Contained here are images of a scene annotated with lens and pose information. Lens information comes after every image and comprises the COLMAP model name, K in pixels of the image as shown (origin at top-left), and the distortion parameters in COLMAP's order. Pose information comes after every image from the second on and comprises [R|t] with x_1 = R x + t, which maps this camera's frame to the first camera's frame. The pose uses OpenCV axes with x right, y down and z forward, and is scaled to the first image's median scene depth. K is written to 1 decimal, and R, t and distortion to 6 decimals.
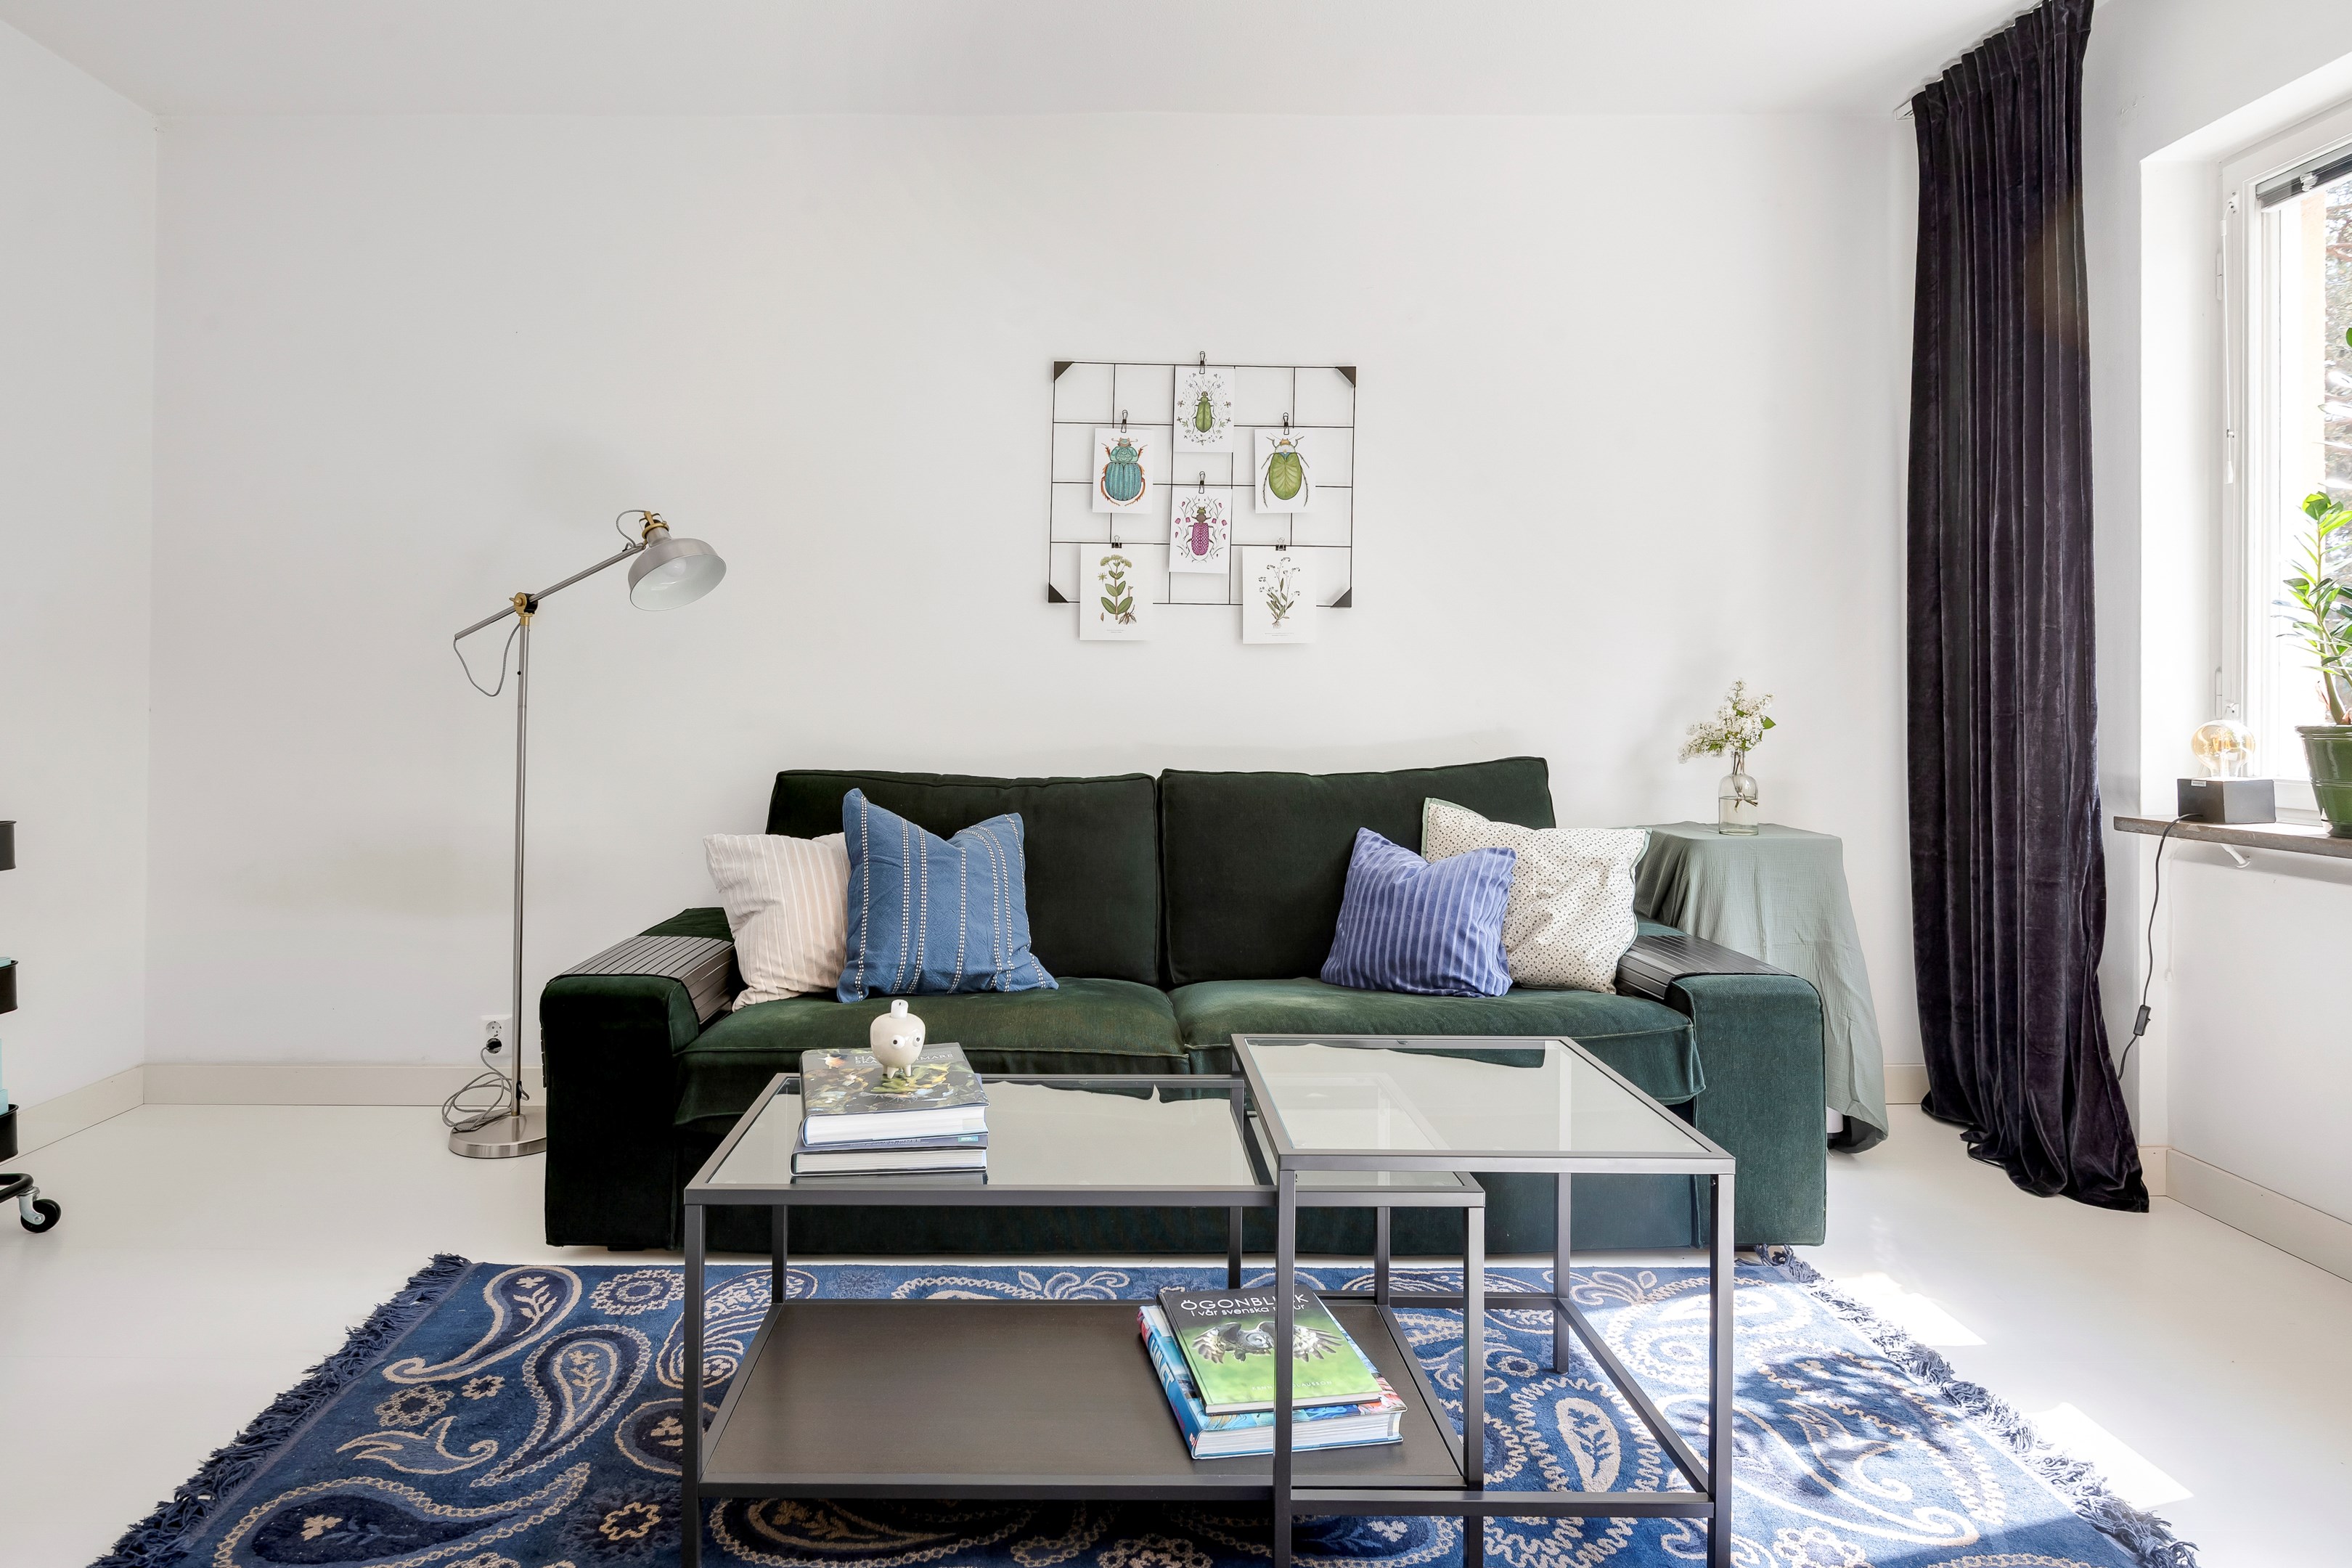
lens RADIAL K [[1292.3, 0, 1014.6], [0, 1292.3, 698.5], [0, 0, 1]] dist [0.006008, -0.003150]
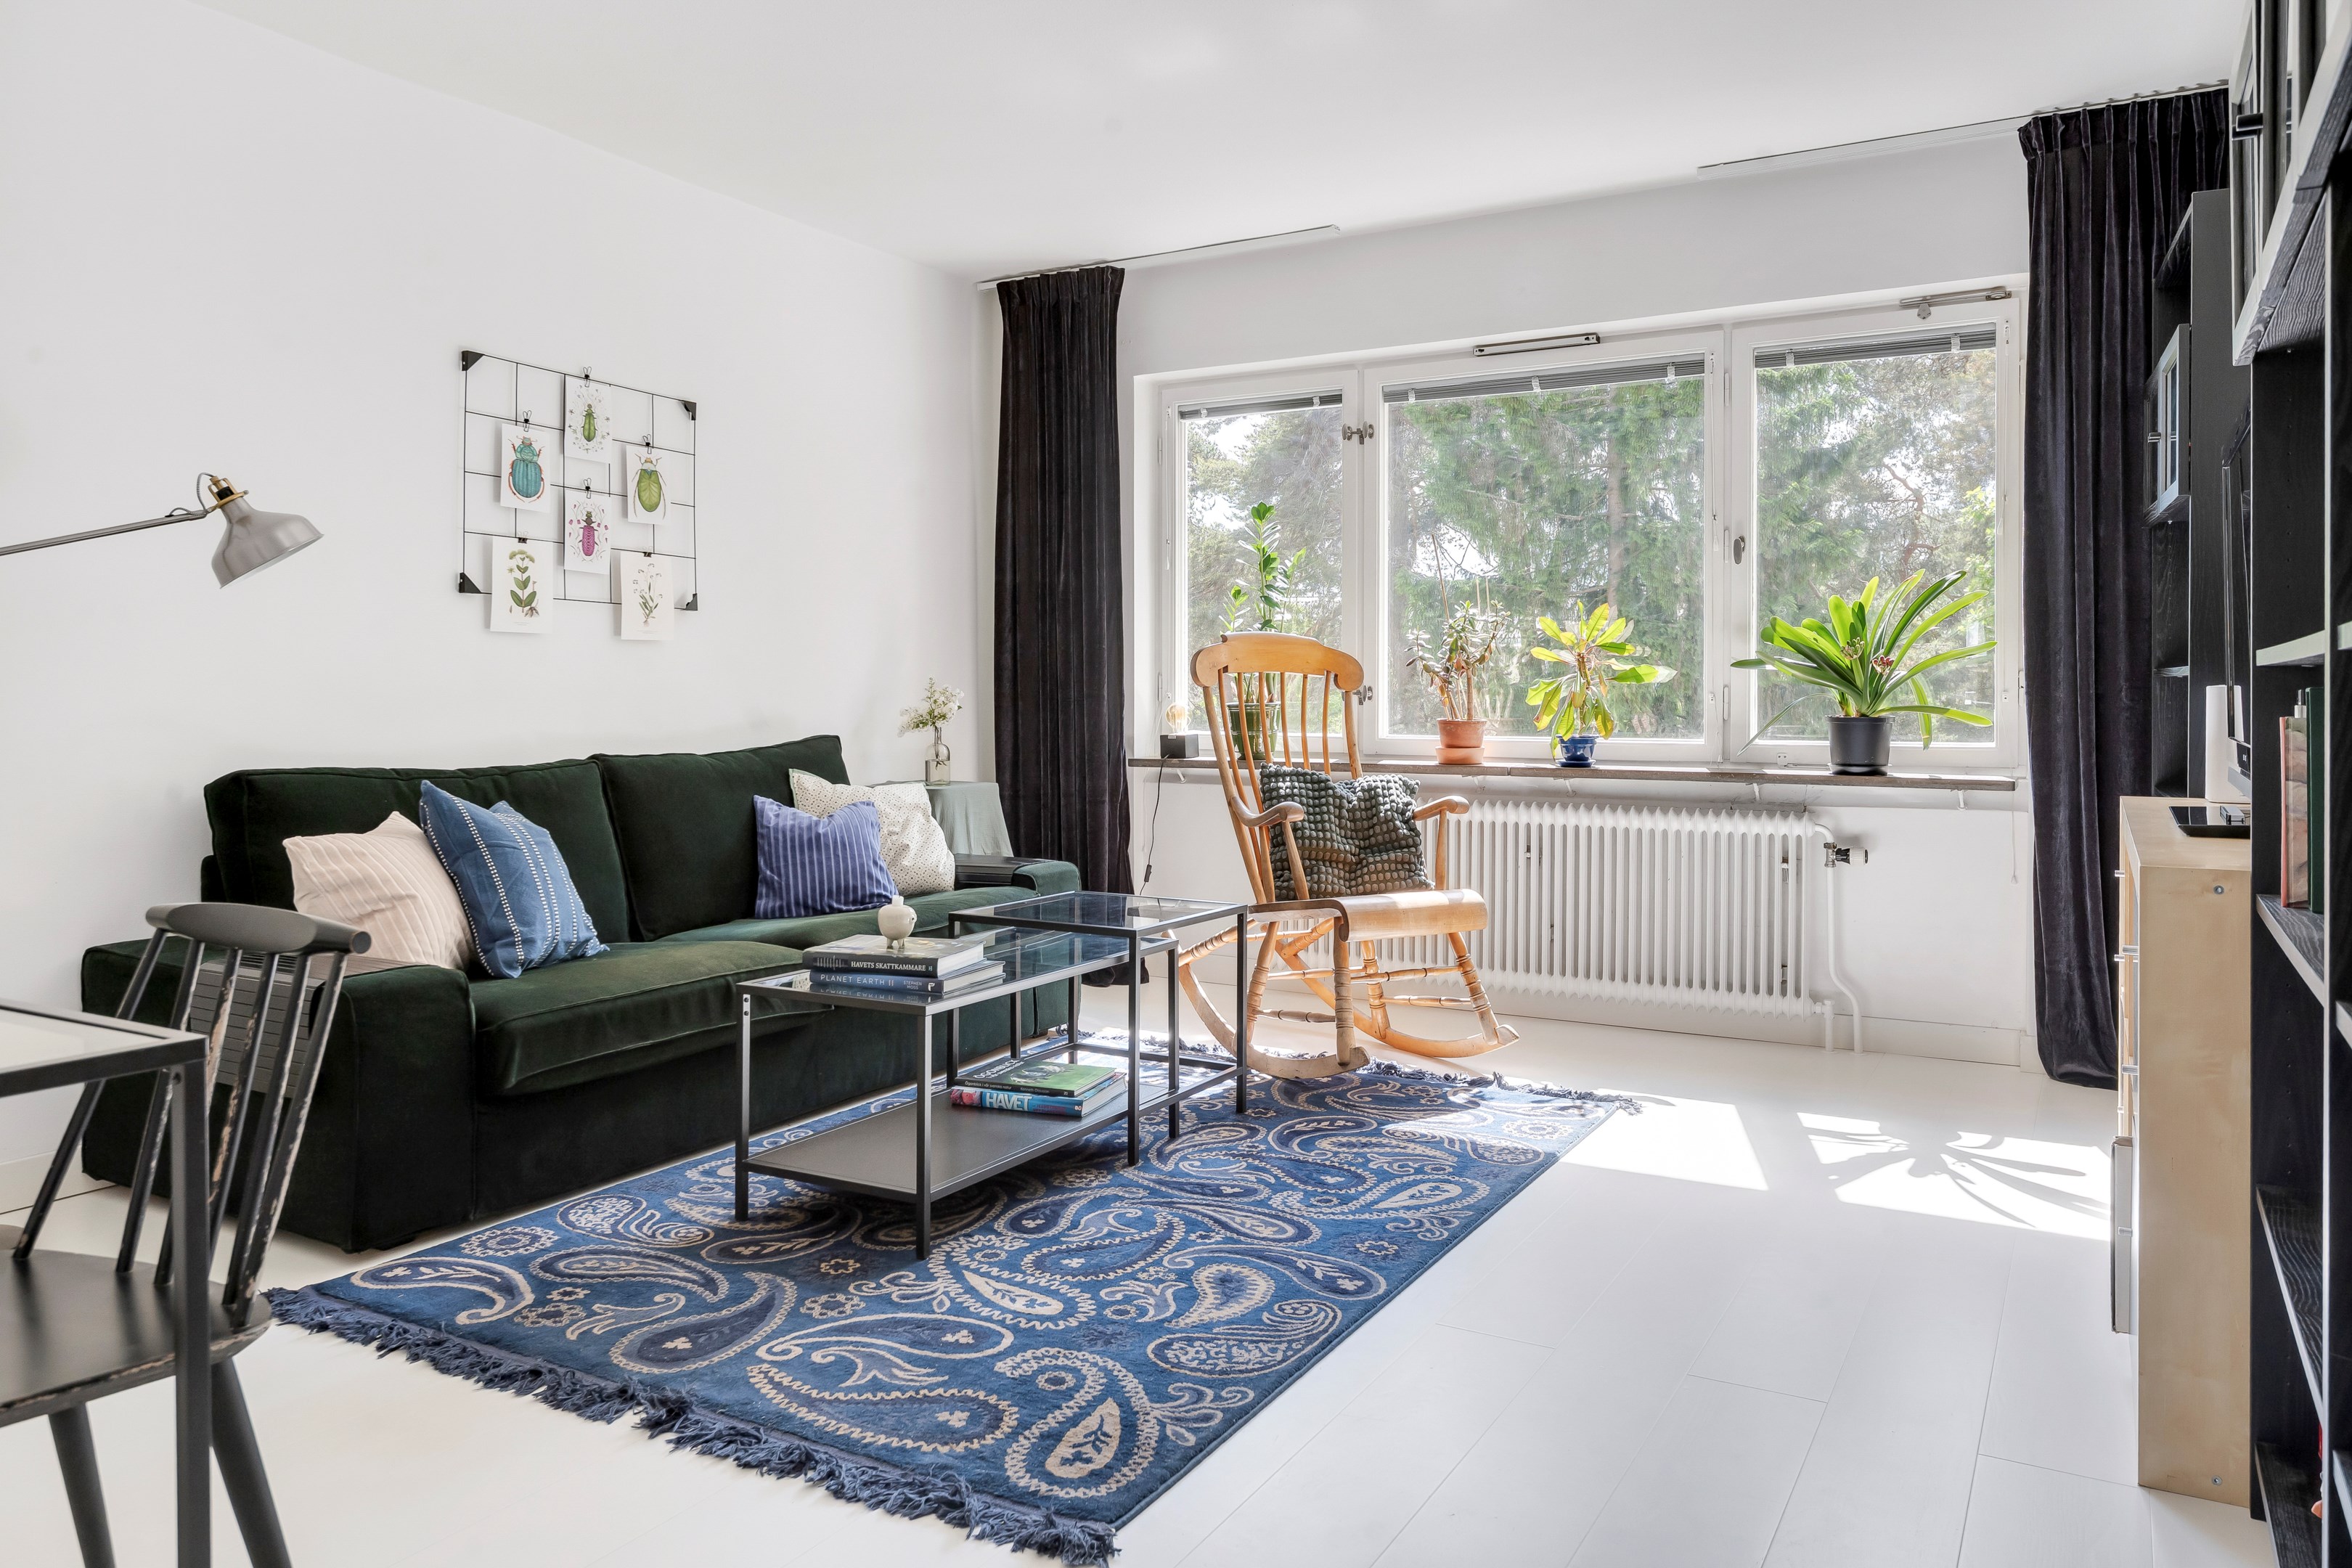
lens RADIAL K [[1551.8, 0, 1189.1], [0, 1551.8, 711.5], [0, 0, 1]] dist [0.010336, 0.004022]
pose [[0.503772, -0.011577, 0.863759, -0.759516], [-0.000438, 0.999907, 0.013657, 0.000891], [-0.863837, -0.007258, 0.503720, -0.090108]]
